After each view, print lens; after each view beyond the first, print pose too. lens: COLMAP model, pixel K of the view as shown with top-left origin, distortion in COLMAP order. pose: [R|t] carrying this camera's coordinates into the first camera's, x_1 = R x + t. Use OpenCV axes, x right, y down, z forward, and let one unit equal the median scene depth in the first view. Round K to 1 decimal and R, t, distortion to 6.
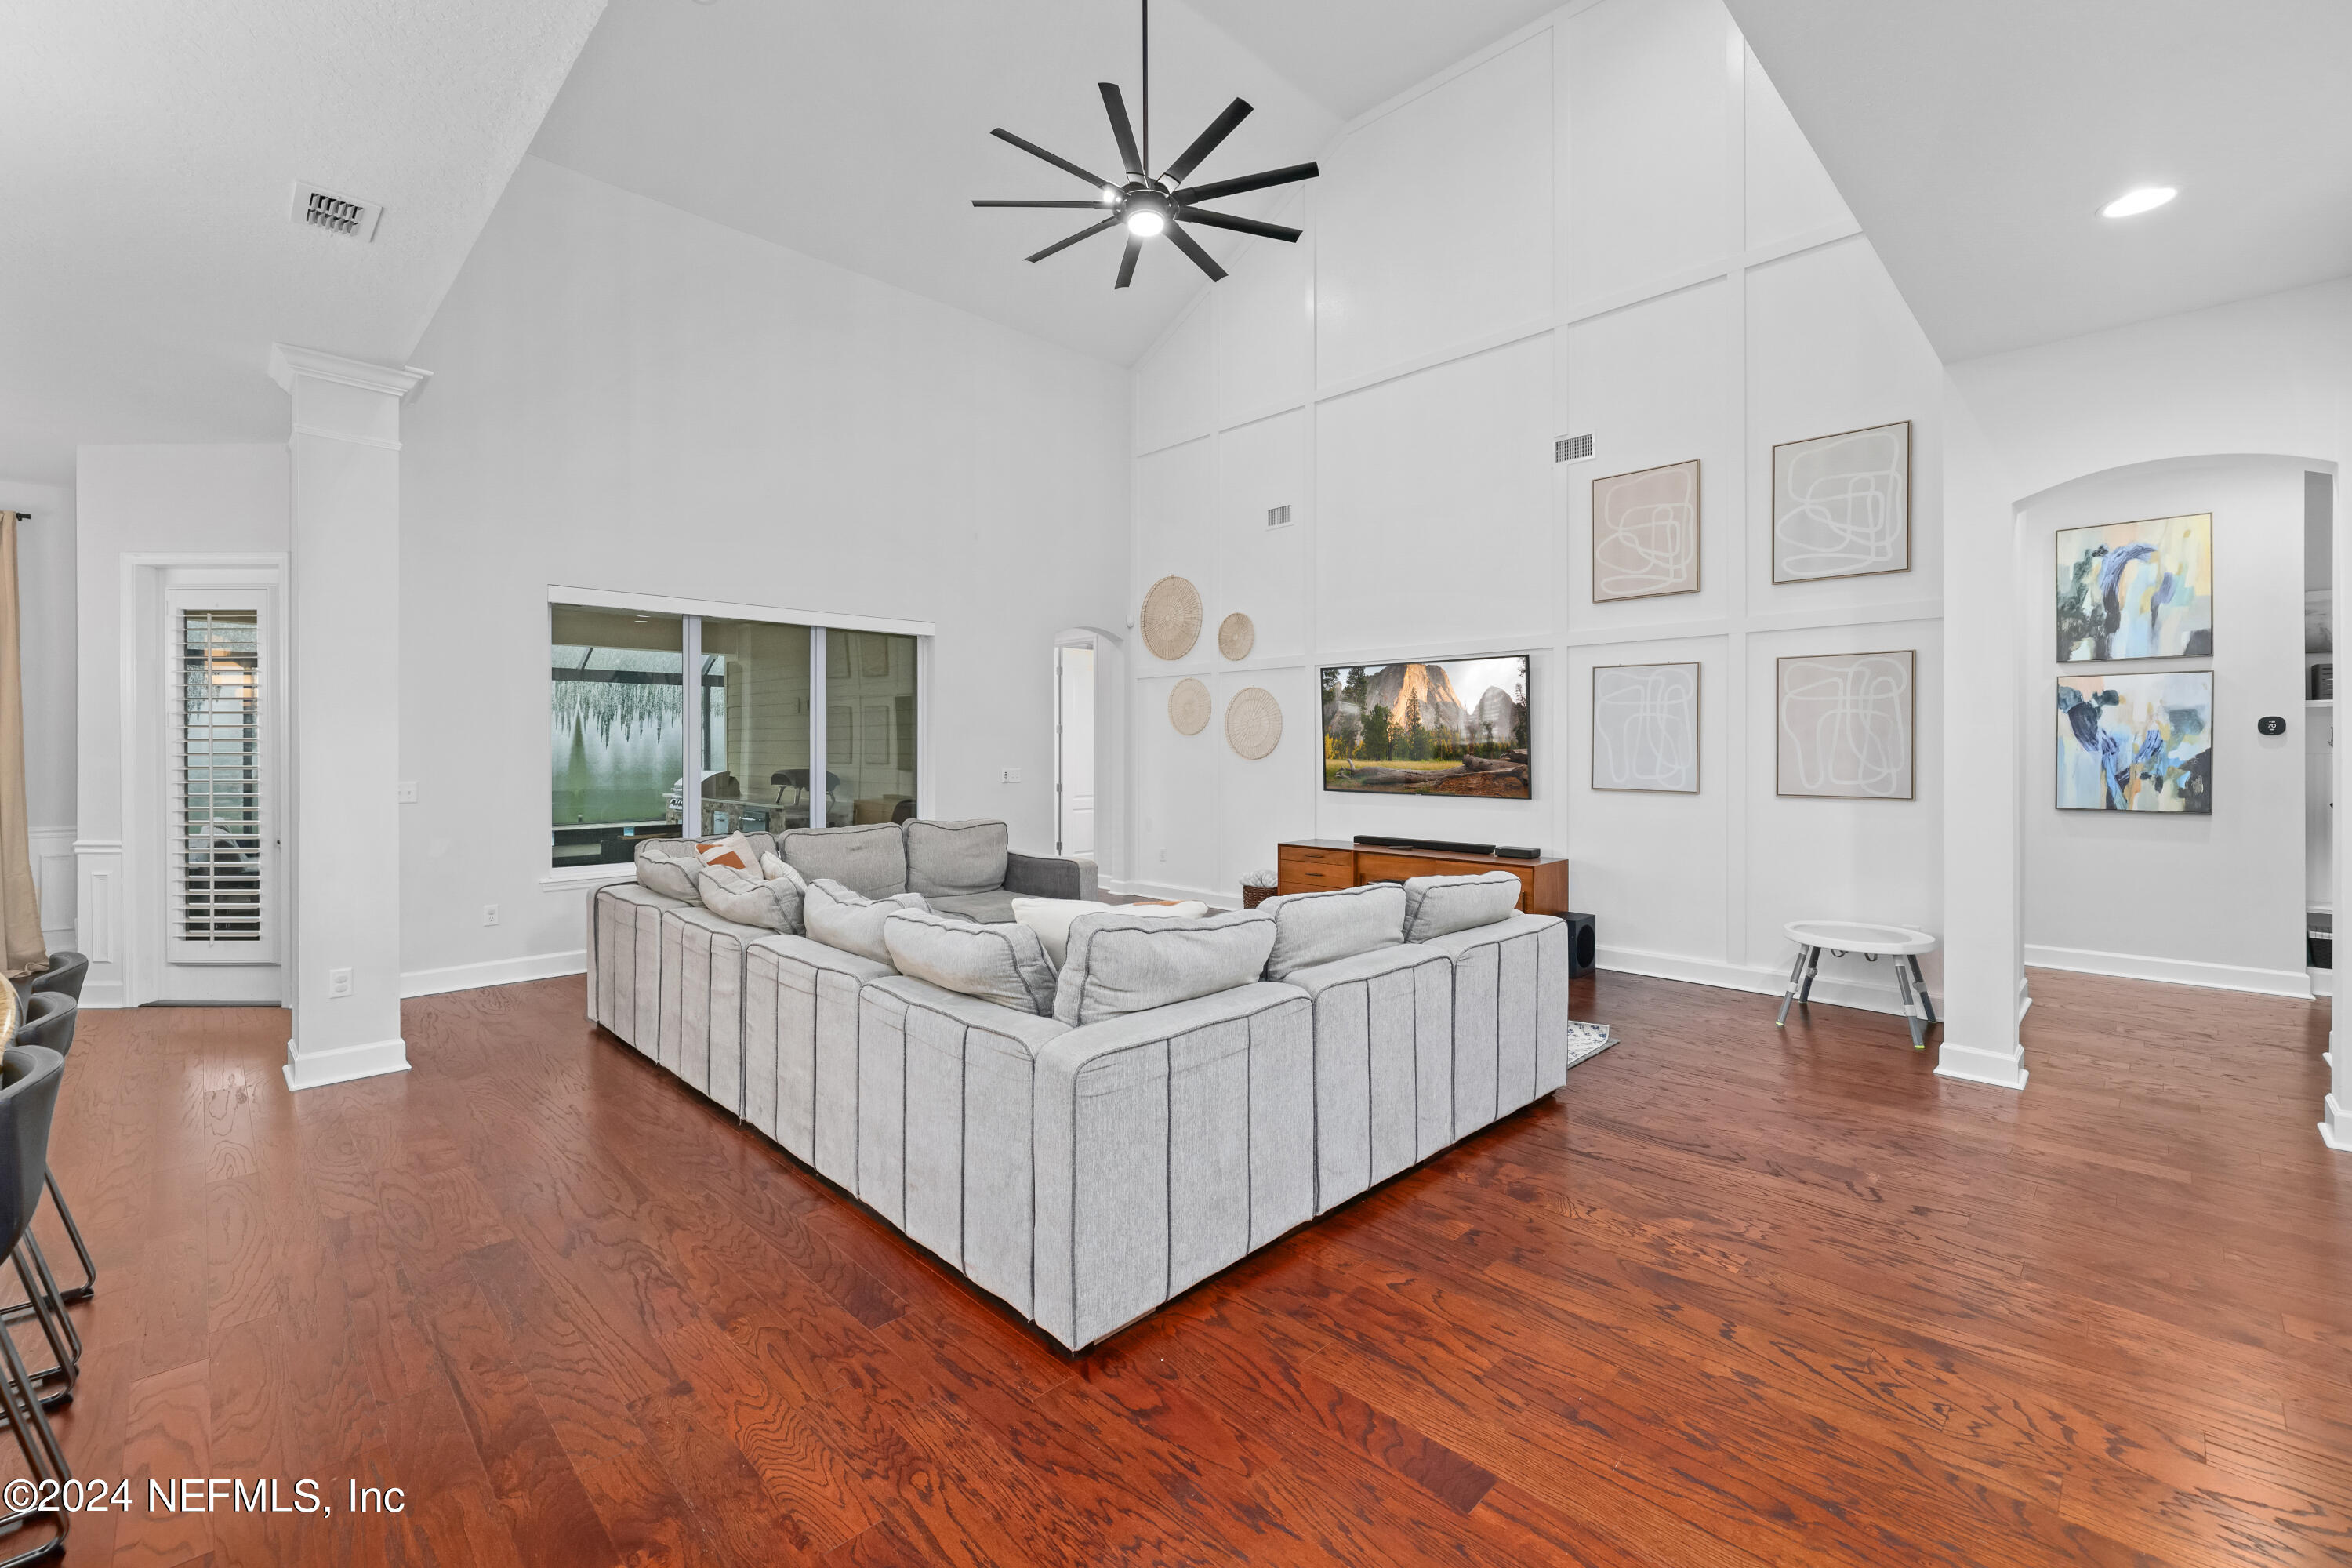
lens RADIAL K [[985.9, 0, 1166.4], [0, 985.9, 751.1], [0, 0, 1]] dist [-0.003515, 0.000773]
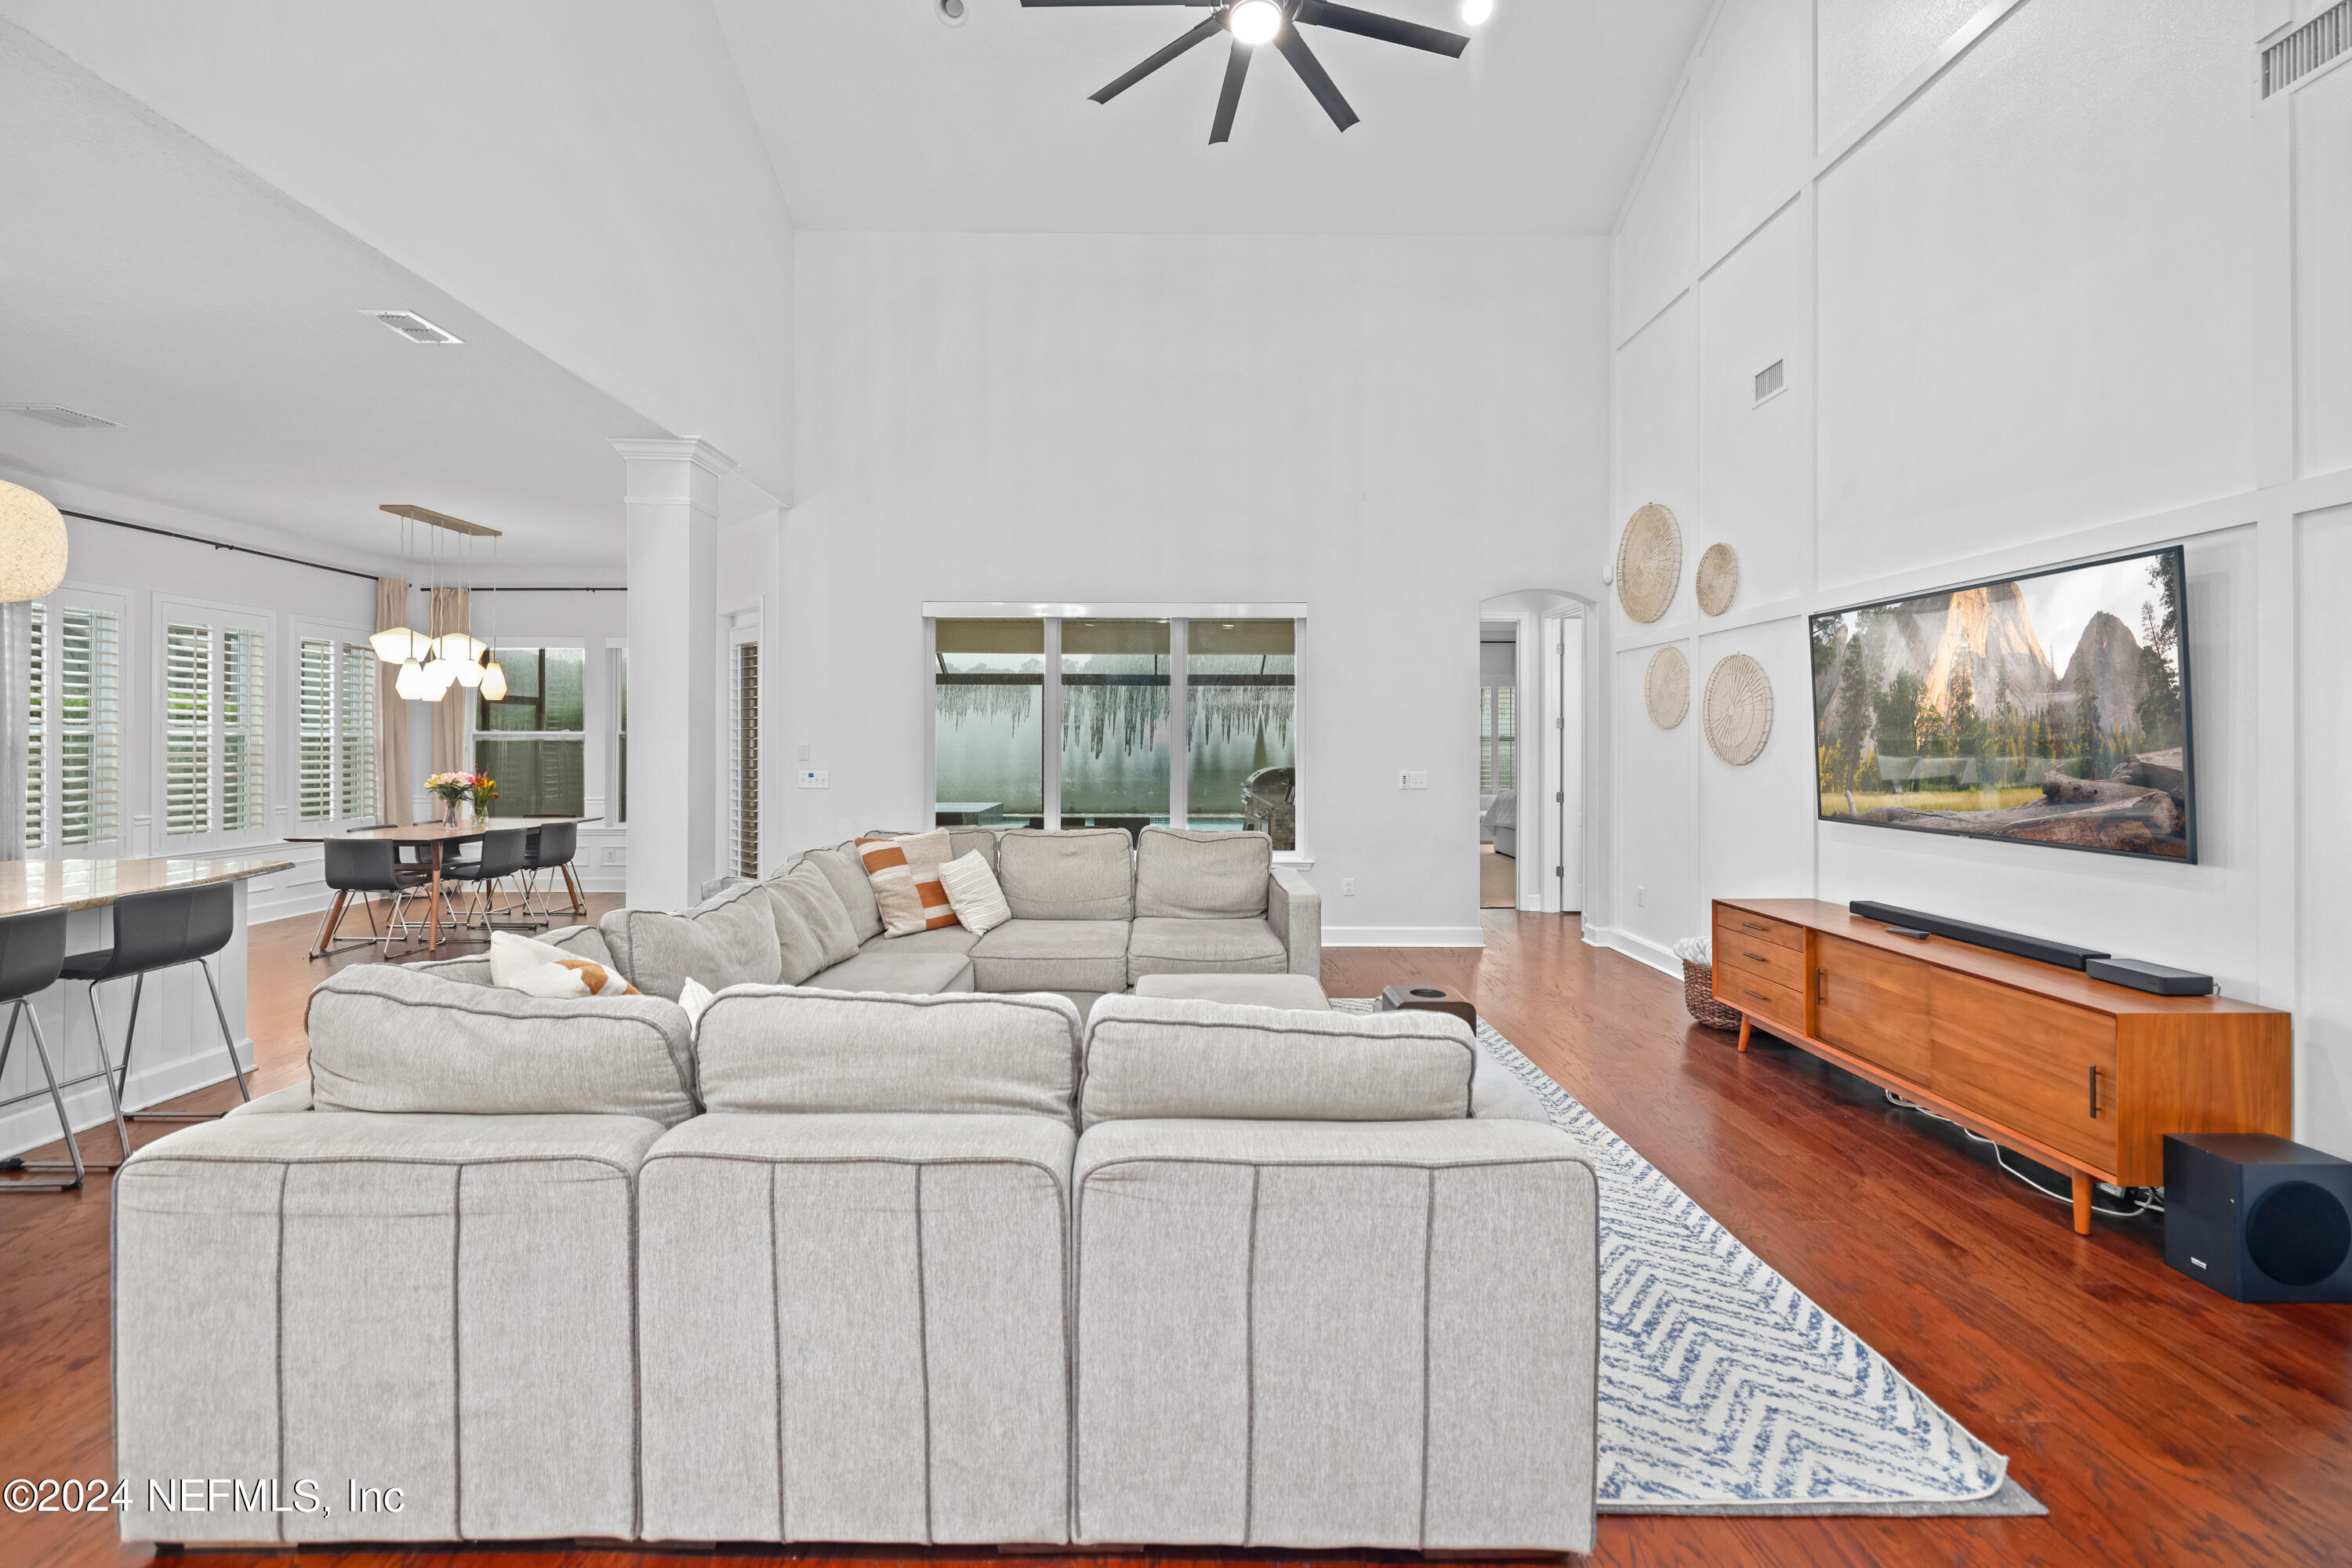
lens RADIAL K [[985.9, 0, 1178.9], [0, 985.9, 741.6], [0, 0, 1]] dist [-0.003515, 0.000773]
pose [[0.717822, 0.001652, -0.696225, 0.368895], [-0.006994, 0.999964, -0.004839, -0.002295], [0.696192, 0.008343, 0.717807, 0.370812]]
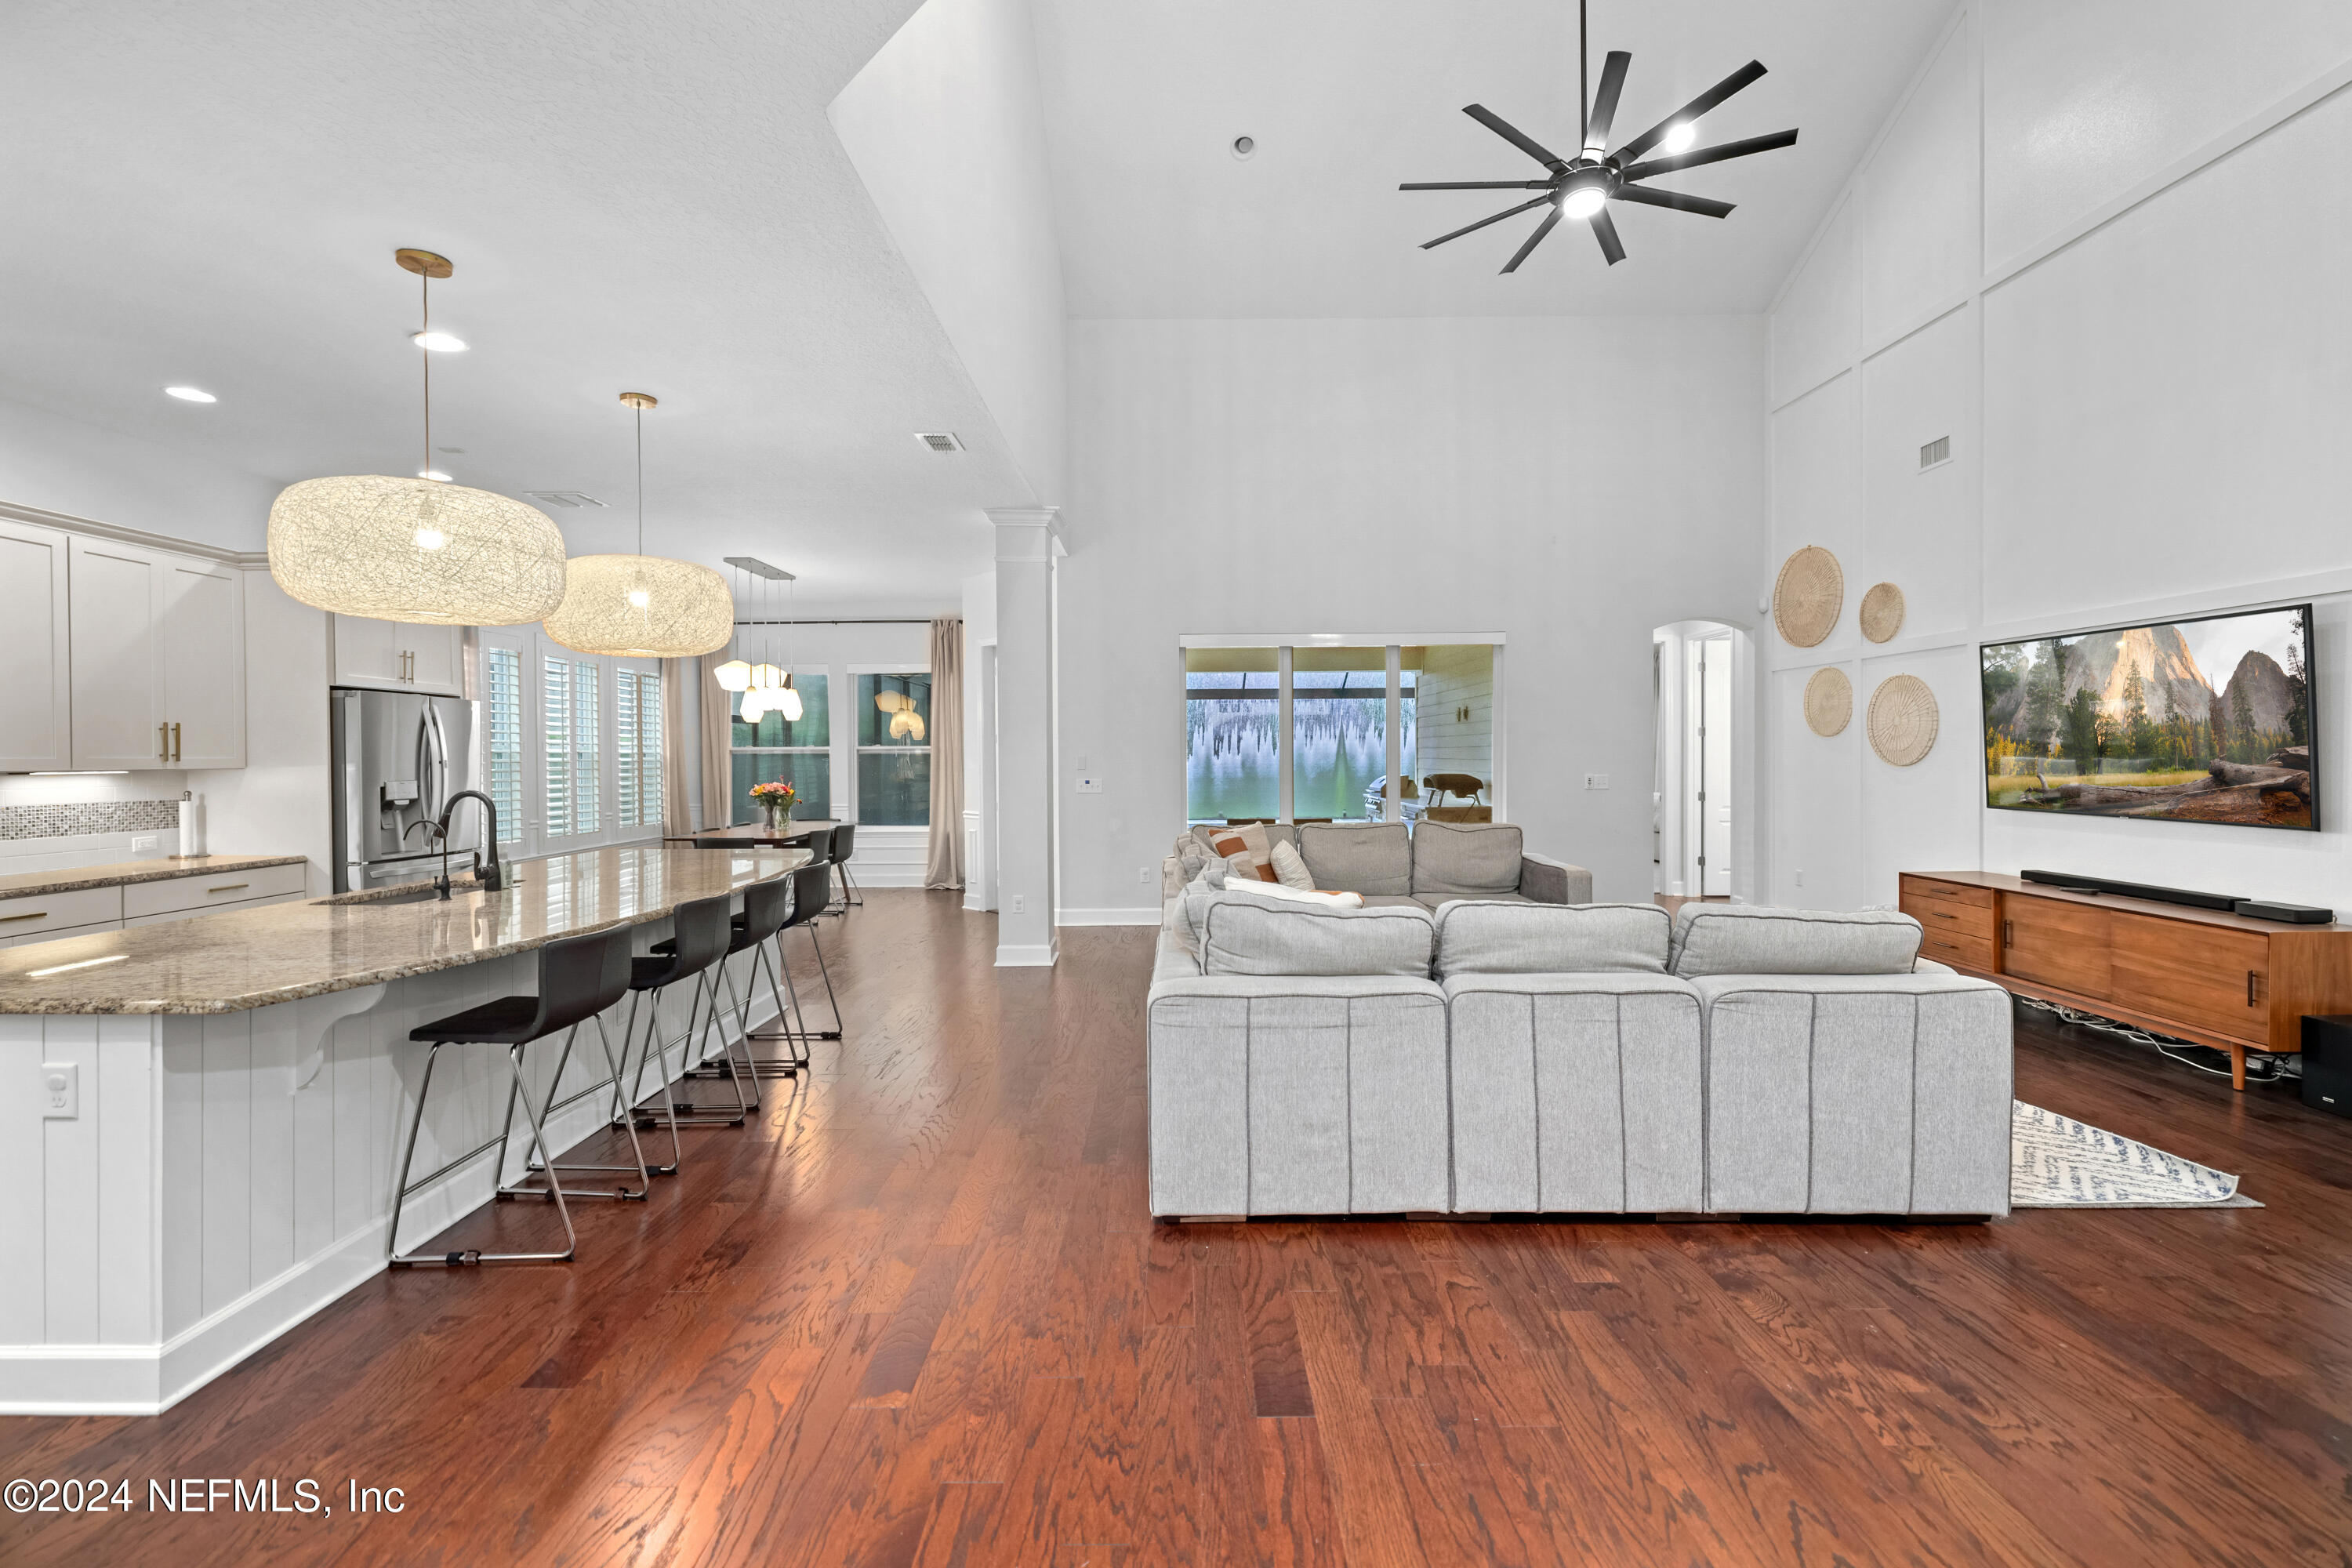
lens RADIAL K [[985.9, 0, 1174.5], [0, 985.9, 766.3], [0, 0, 1]] dist [-0.003515, 0.000773]
pose [[0.708666, 0.005798, -0.705520, 0.310289], [0.002393, 0.999941, 0.010621, -0.001502], [0.705540, -0.009215, 0.708610, 0.033924]]
